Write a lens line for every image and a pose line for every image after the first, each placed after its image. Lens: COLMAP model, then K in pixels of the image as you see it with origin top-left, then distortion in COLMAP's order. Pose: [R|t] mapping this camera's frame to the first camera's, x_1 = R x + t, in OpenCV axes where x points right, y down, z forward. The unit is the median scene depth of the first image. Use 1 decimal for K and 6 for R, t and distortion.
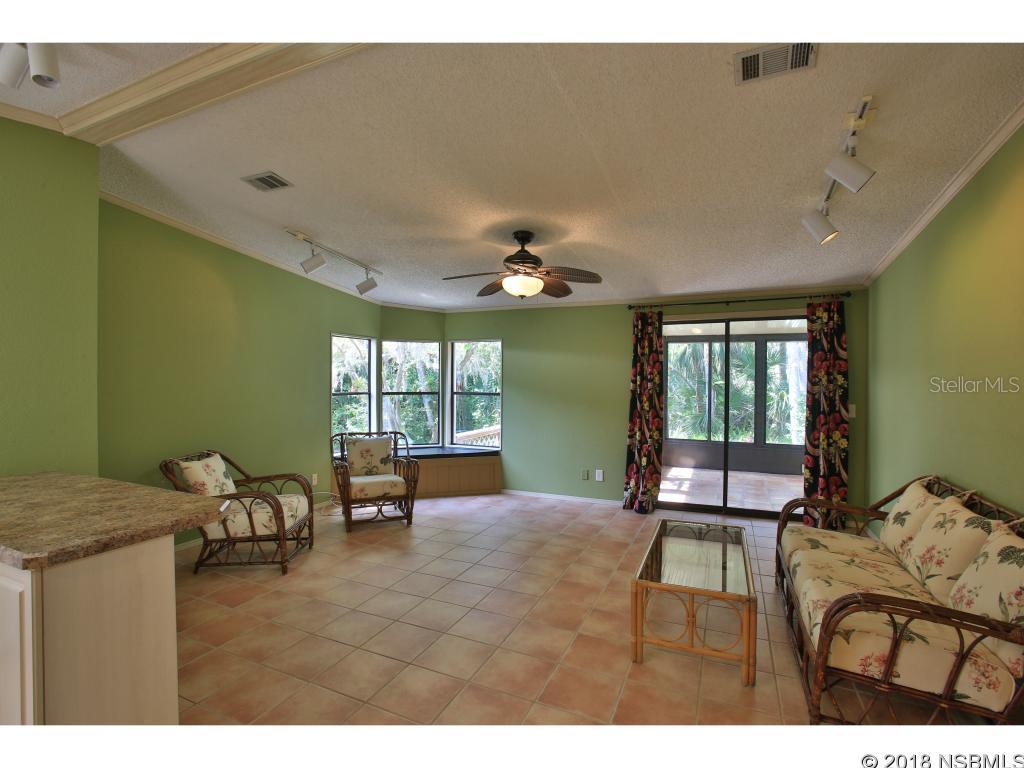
lens RADIAL K [[488.5, 0, 504.1], [0, 488.5, 382.0], [0, 0, 1]] dist [-0.087792, 0.039663]
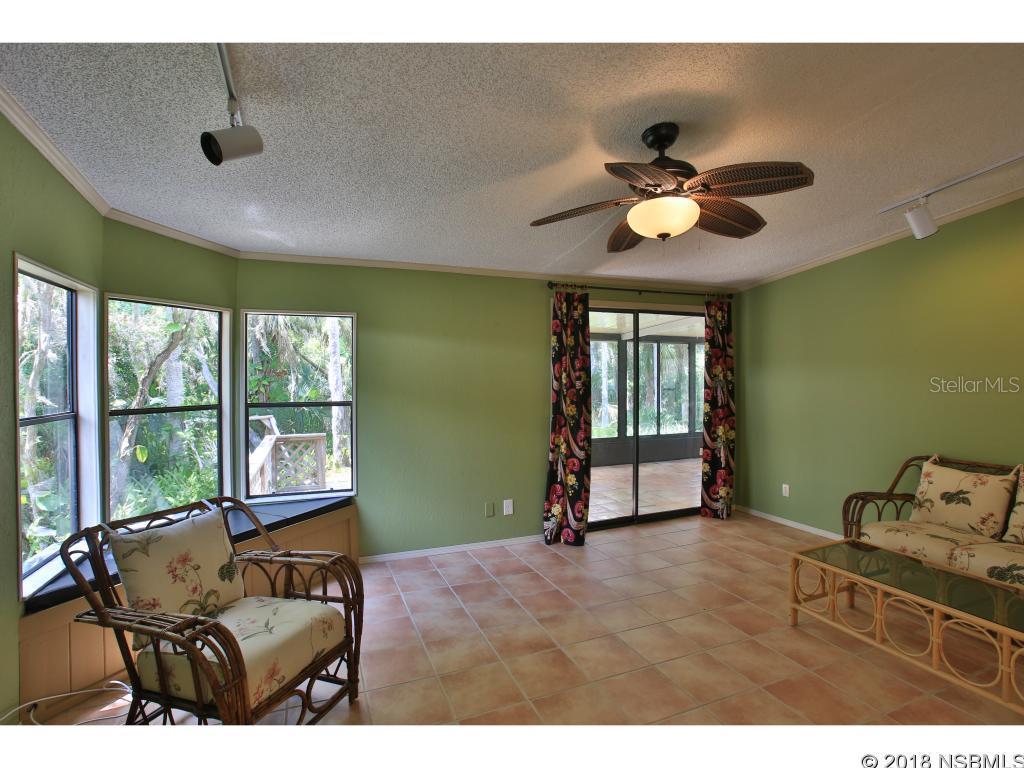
lens RADIAL K [[488.5, 0, 504.1], [0, 488.5, 382.0], [0, 0, 1]] dist [-0.087792, 0.039663]
pose [[0.699096, -0.014920, 0.714872, -0.356857], [0.015059, 0.999868, 0.006141, -0.003627], [-0.714870, 0.006472, 0.699228, 0.512633]]
